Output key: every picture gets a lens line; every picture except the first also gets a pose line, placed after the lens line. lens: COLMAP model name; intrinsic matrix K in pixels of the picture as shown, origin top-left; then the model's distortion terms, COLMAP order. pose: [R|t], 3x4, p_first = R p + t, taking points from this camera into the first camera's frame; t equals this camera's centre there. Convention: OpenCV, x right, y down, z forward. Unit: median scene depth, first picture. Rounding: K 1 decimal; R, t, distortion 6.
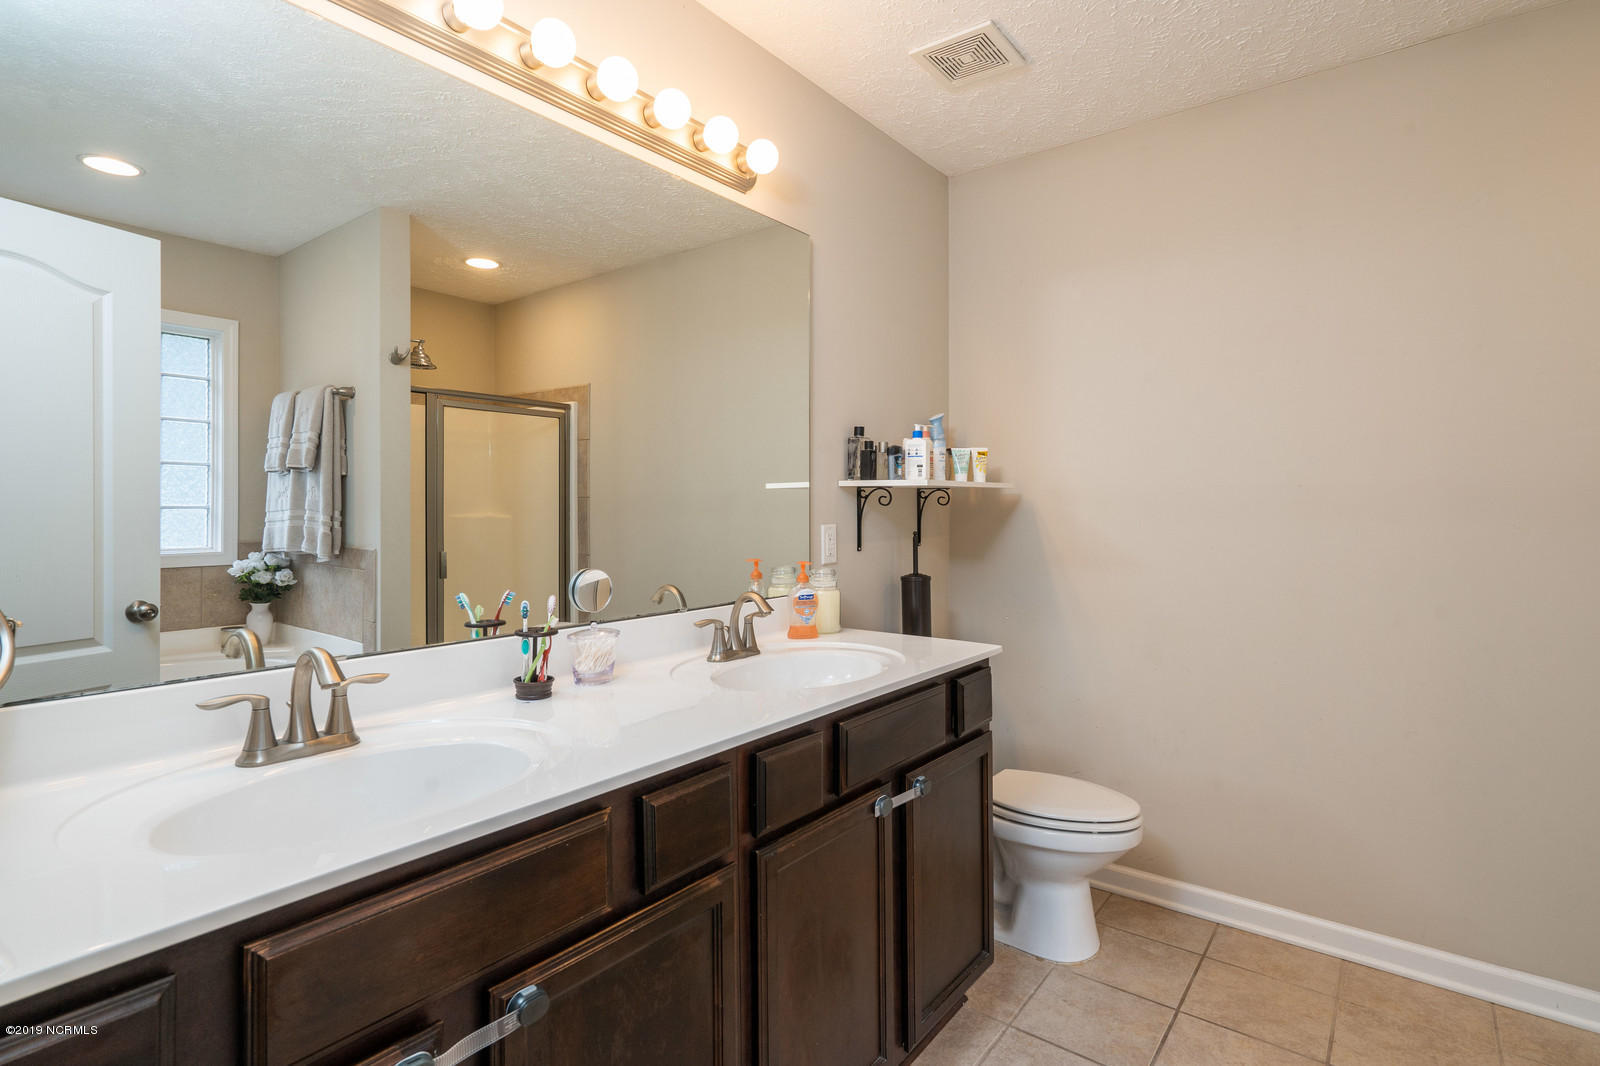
lens RADIAL K [[801.6, 0, 799.6], [0, 801.6, 508.0], [0, 0, 1]] dist [-0.001763, -0.000045]
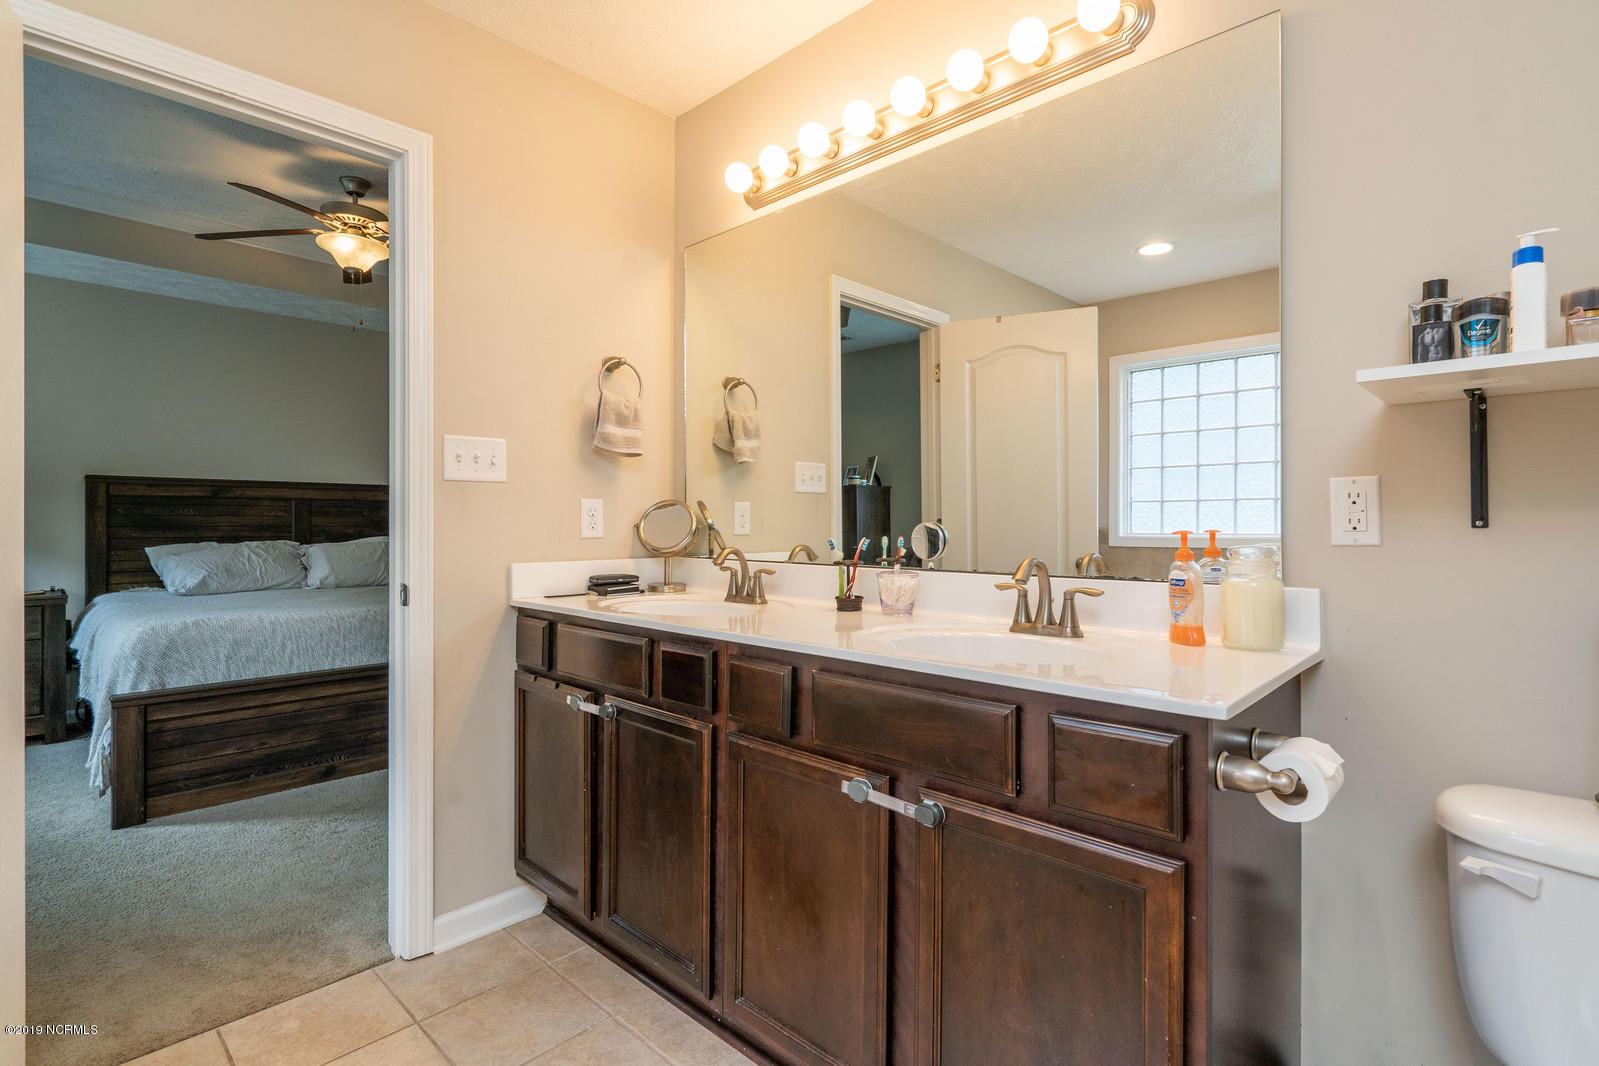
lens RADIAL K [[734.0, 0, 791.6], [0, 734.0, 520.1], [0, 0, 1]] dist [0.002949, 0.000536]
pose [[-0.102256, 0.002736, -0.994754, 0.814010], [-0.000202, 0.999996, 0.002771, 0.068769], [0.994758, 0.000485, -0.102255, 0.904877]]
